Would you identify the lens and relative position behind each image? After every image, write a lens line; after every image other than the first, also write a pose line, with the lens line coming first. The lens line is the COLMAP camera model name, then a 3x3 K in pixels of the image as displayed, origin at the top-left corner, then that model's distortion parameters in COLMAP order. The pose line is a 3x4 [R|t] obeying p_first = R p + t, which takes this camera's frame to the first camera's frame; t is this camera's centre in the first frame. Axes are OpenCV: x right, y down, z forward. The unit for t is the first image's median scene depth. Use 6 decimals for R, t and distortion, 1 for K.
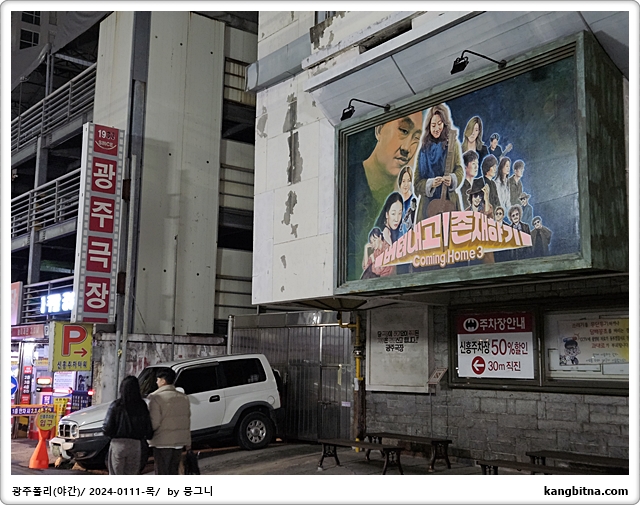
lens RADIAL K [[763.3, 0, 320.0], [0, 763.3, 252.5], [0, 0, 1]] dist [-0.003738, -0.003490]
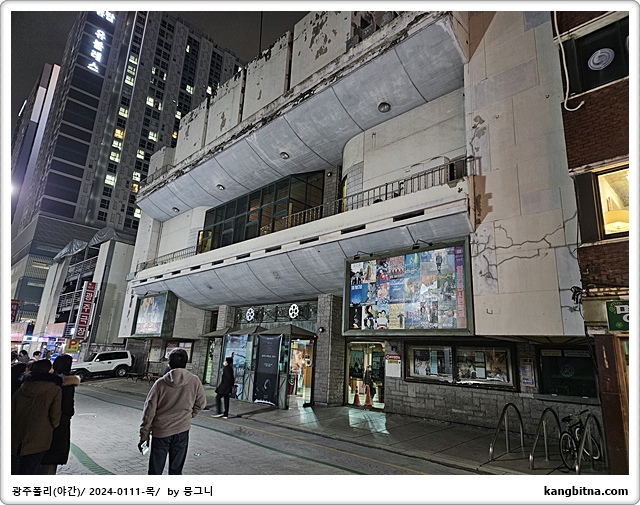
lens RADIAL K [[393.1, 0, 320.0], [0, 393.1, 252.5], [0, 0, 1]] dist [0.001119, 0.000259]
pose [[0.989581, 0.071690, 0.124861, 0.547071], [-0.056522, 0.991036, -0.121049, -0.148358], [-0.132420, 0.112731, 0.984762, -0.975606]]
